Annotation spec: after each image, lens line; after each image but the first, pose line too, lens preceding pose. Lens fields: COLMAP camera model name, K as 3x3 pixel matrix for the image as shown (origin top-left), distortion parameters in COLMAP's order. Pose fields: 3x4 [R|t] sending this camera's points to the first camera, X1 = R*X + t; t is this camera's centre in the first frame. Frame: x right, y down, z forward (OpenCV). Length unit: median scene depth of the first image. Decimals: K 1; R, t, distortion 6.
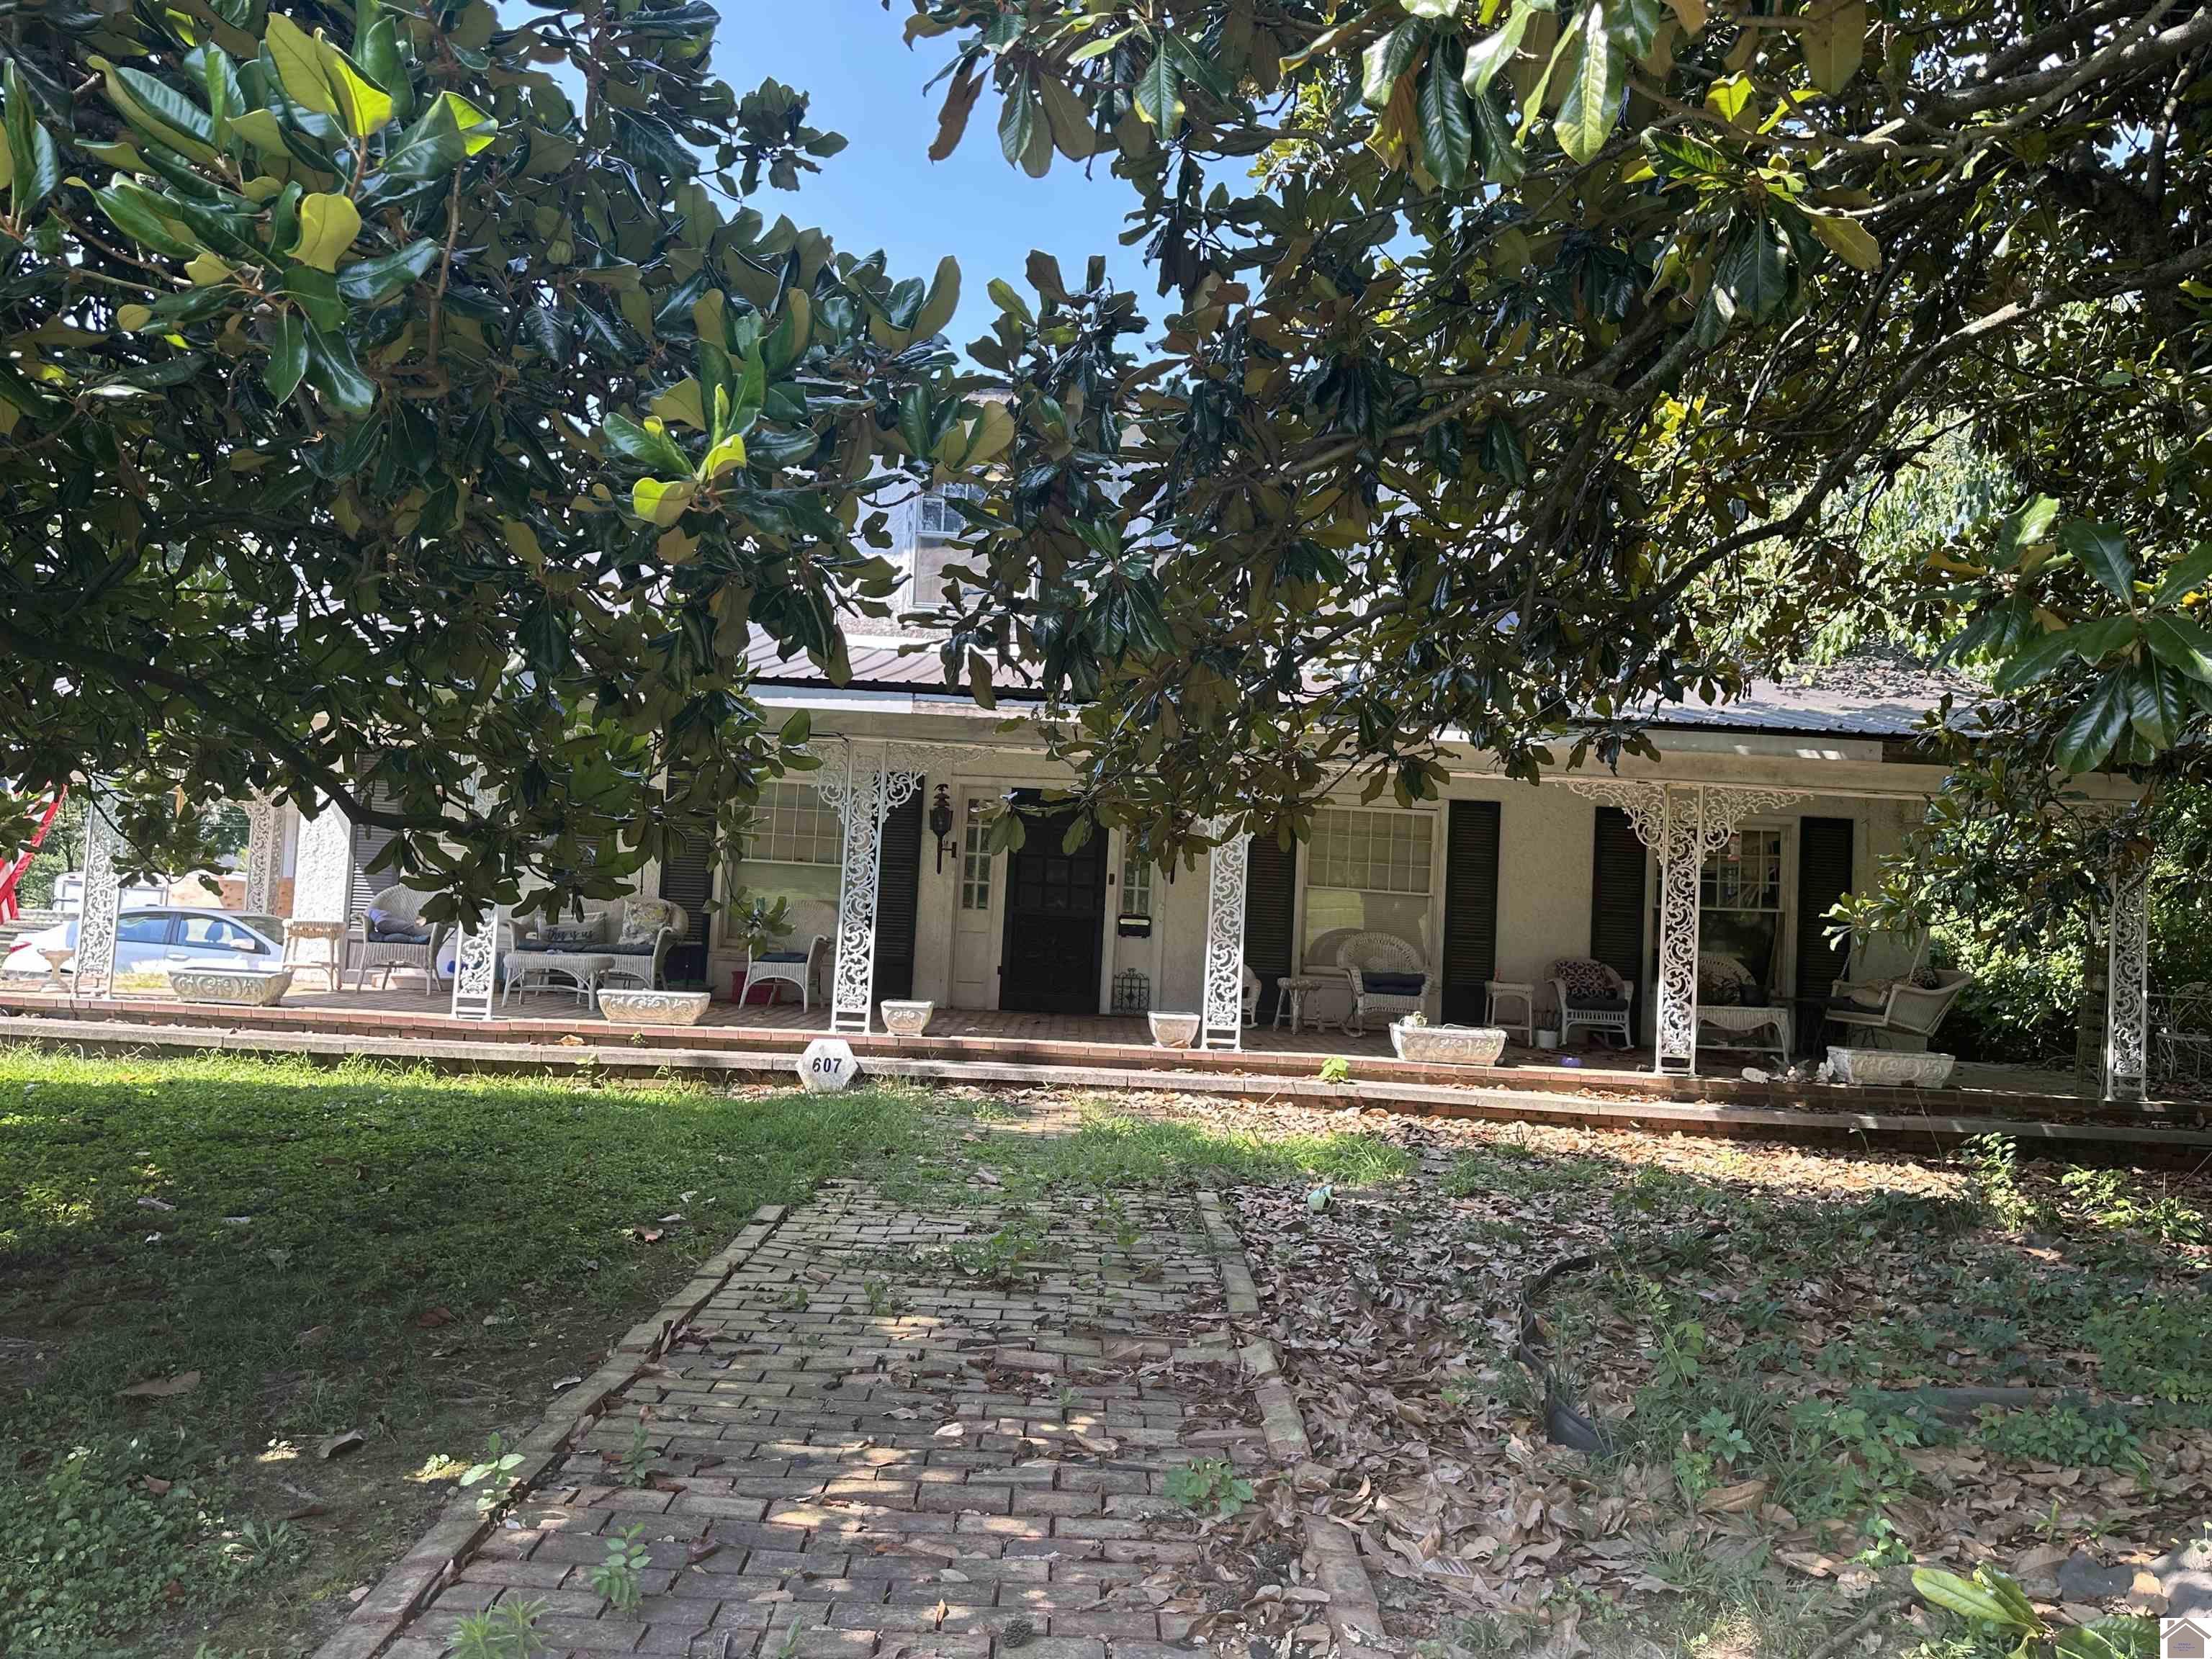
lens RADIAL K [[1542.0, 0, 1106.0], [0, 1542.0, 829.5], [0, 0, 1]] dist [0.202970, 0.000291]
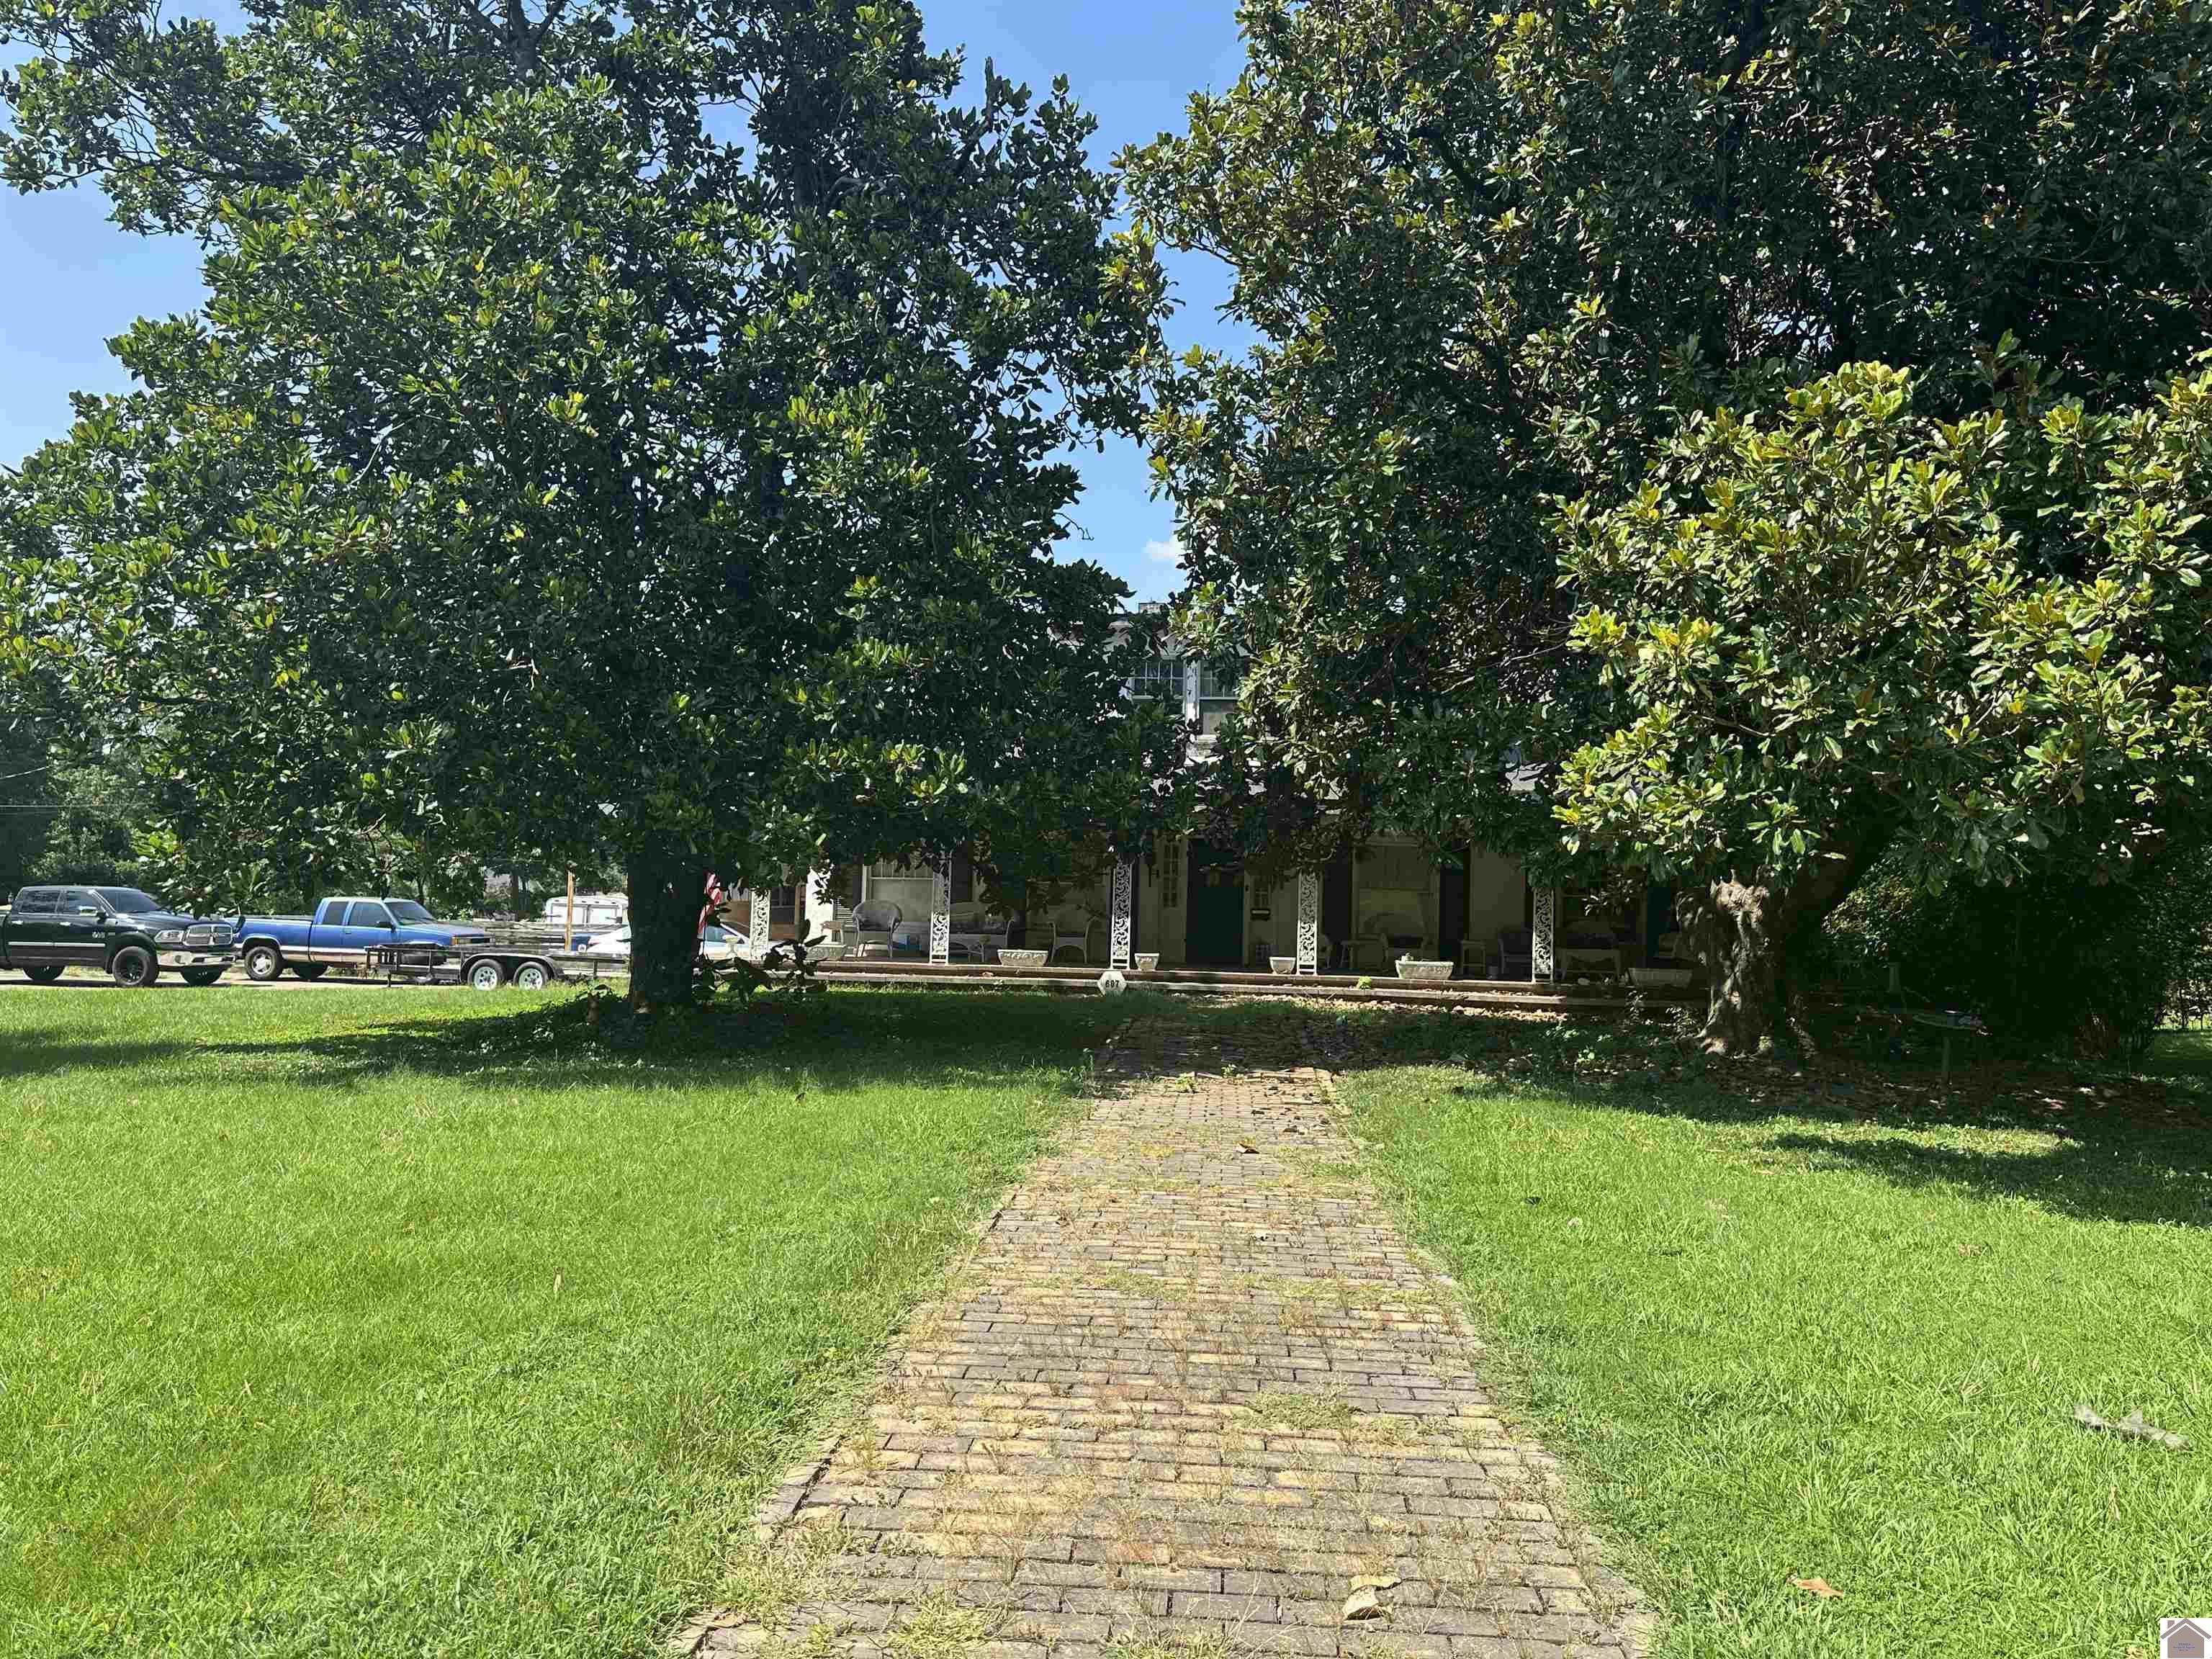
lens RADIAL K [[1542.0, 0, 1106.0], [0, 1542.0, 829.5], [0, 0, 1]] dist [0.202970, 0.000291]
pose [[0.996192, -0.029273, -0.082130, -0.013311], [0.029208, 0.999571, -0.001996, -0.046823], [0.082153, -0.000411, 0.996620, -0.993751]]
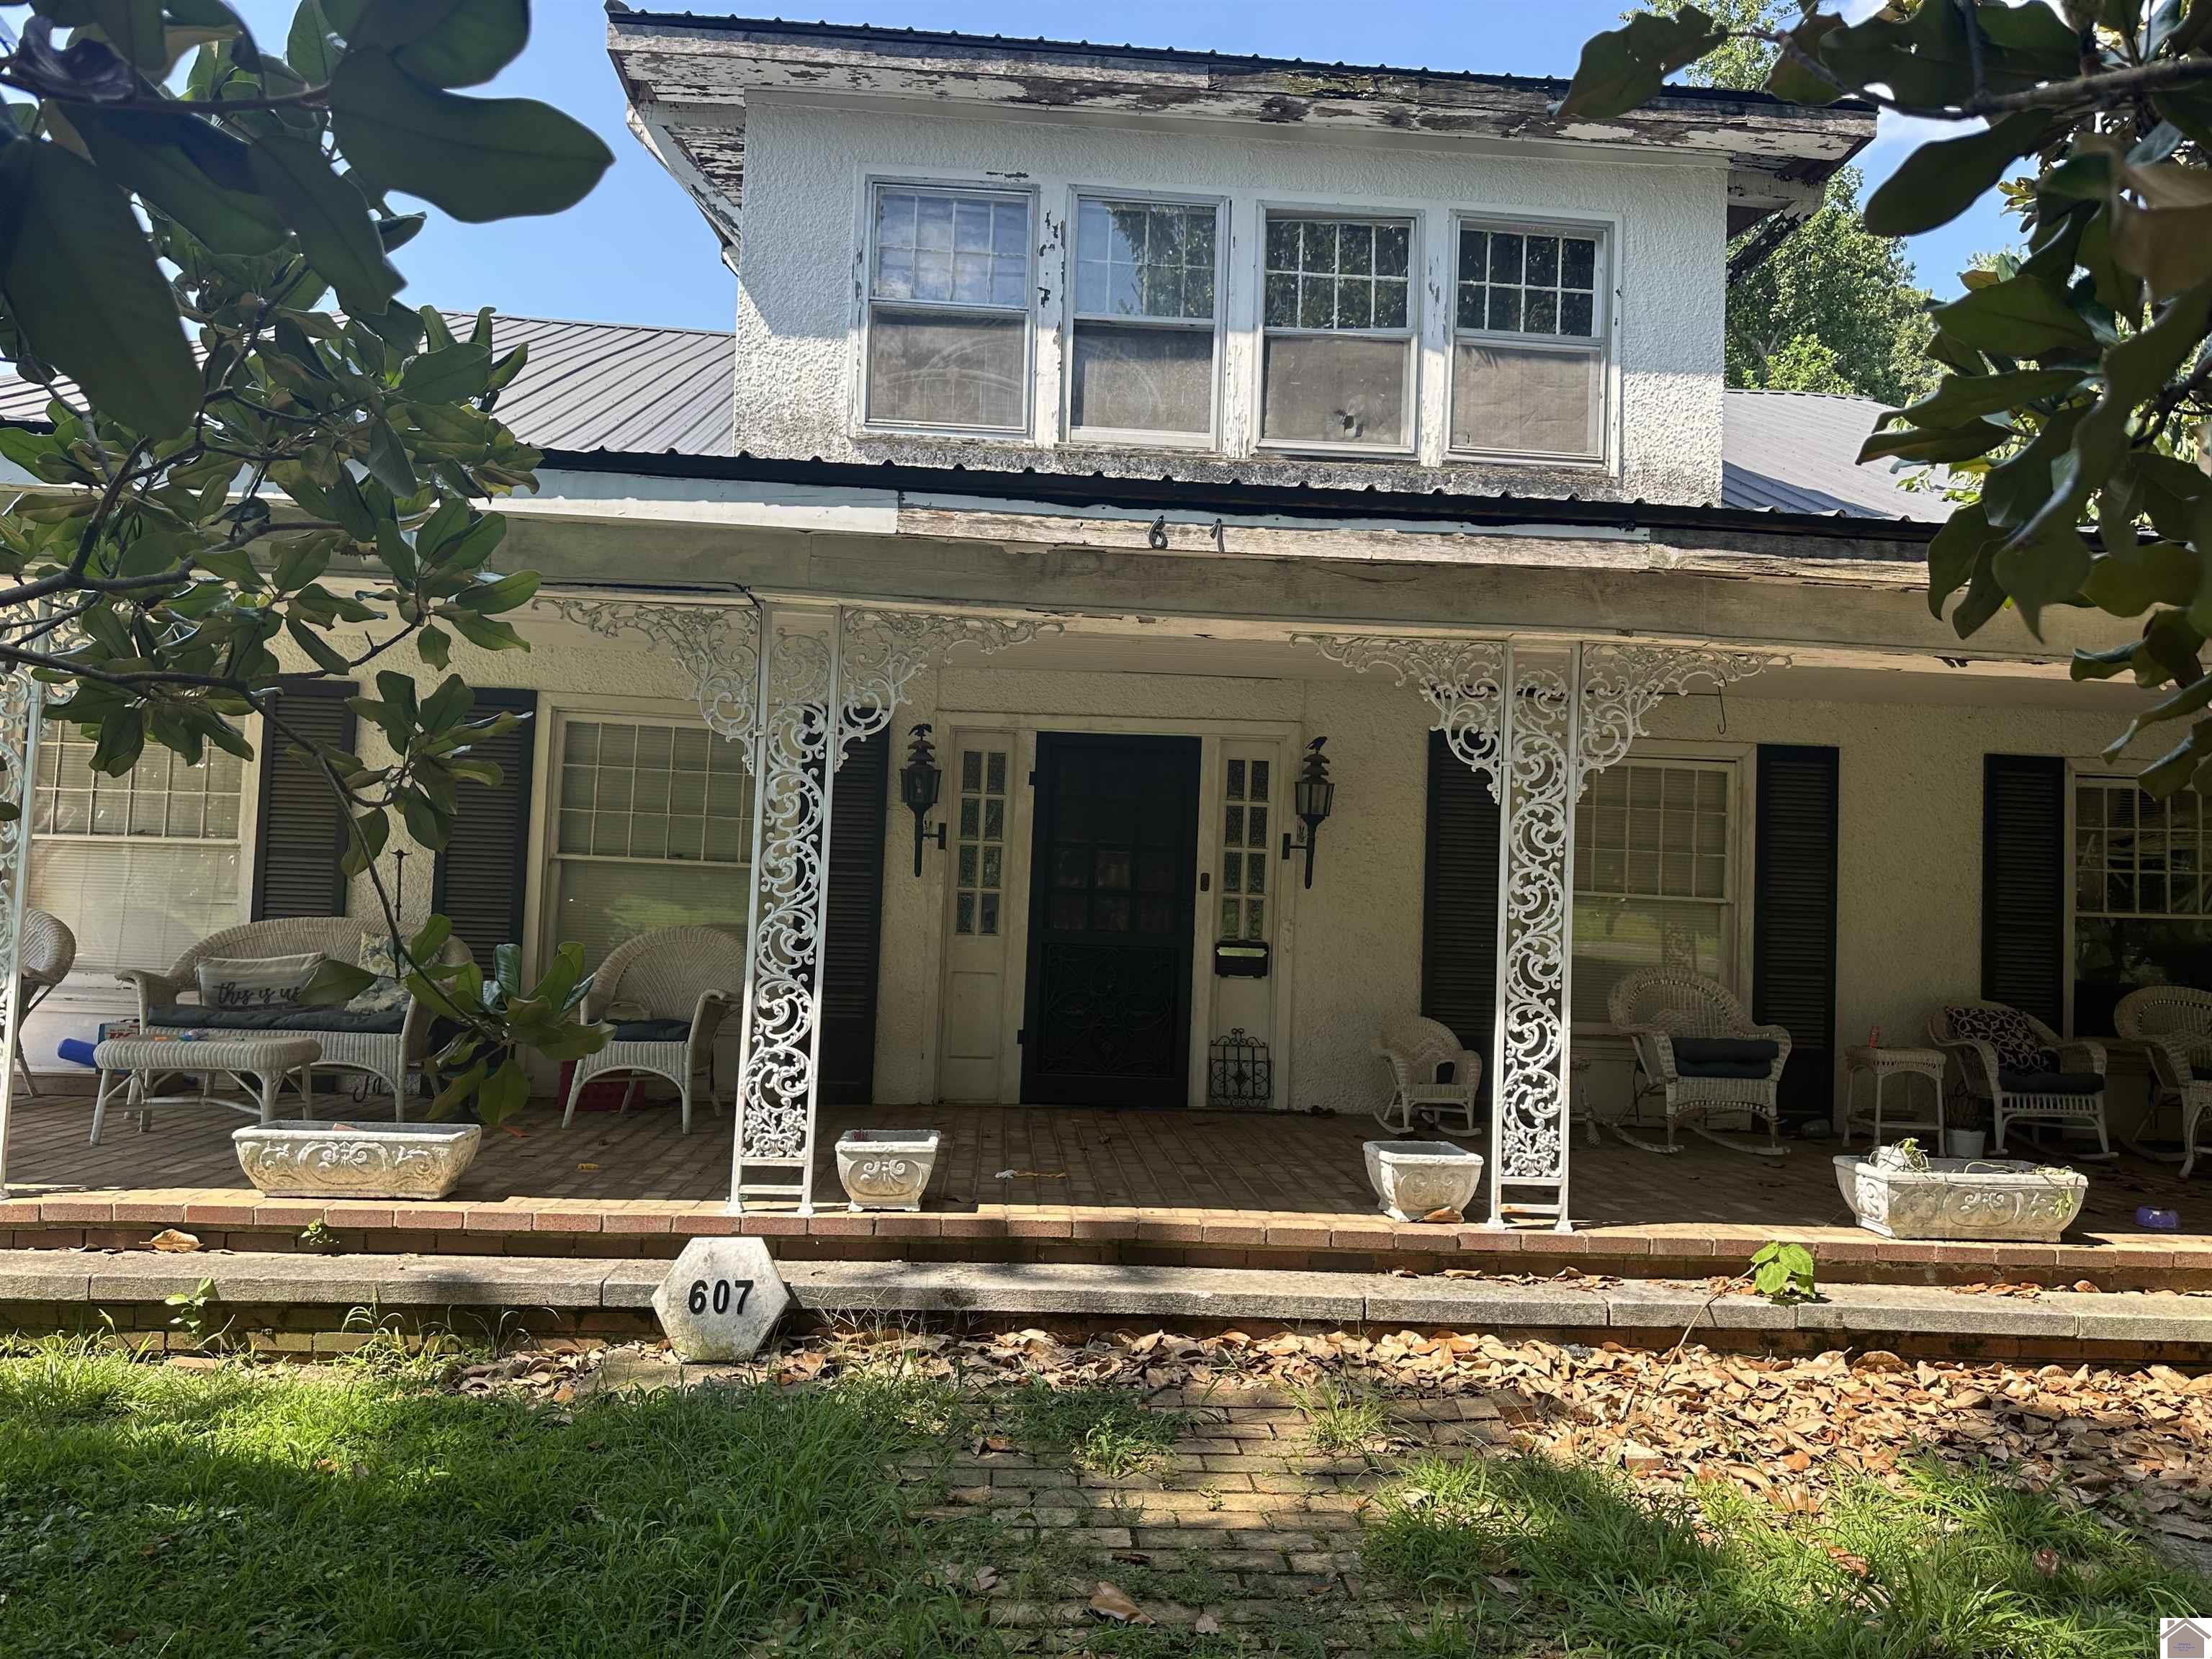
lens RADIAL K [[1519.4, 0, 1106.0], [0, 1519.4, 829.5], [0, 0, 1]] dist [0.155222, -0.181950]
pose [[0.998203, -0.011633, 0.058780, -0.087586], [0.011716, 0.999931, -0.001064, 0.015091], [-0.058764, 0.001751, 0.998270, 0.516820]]
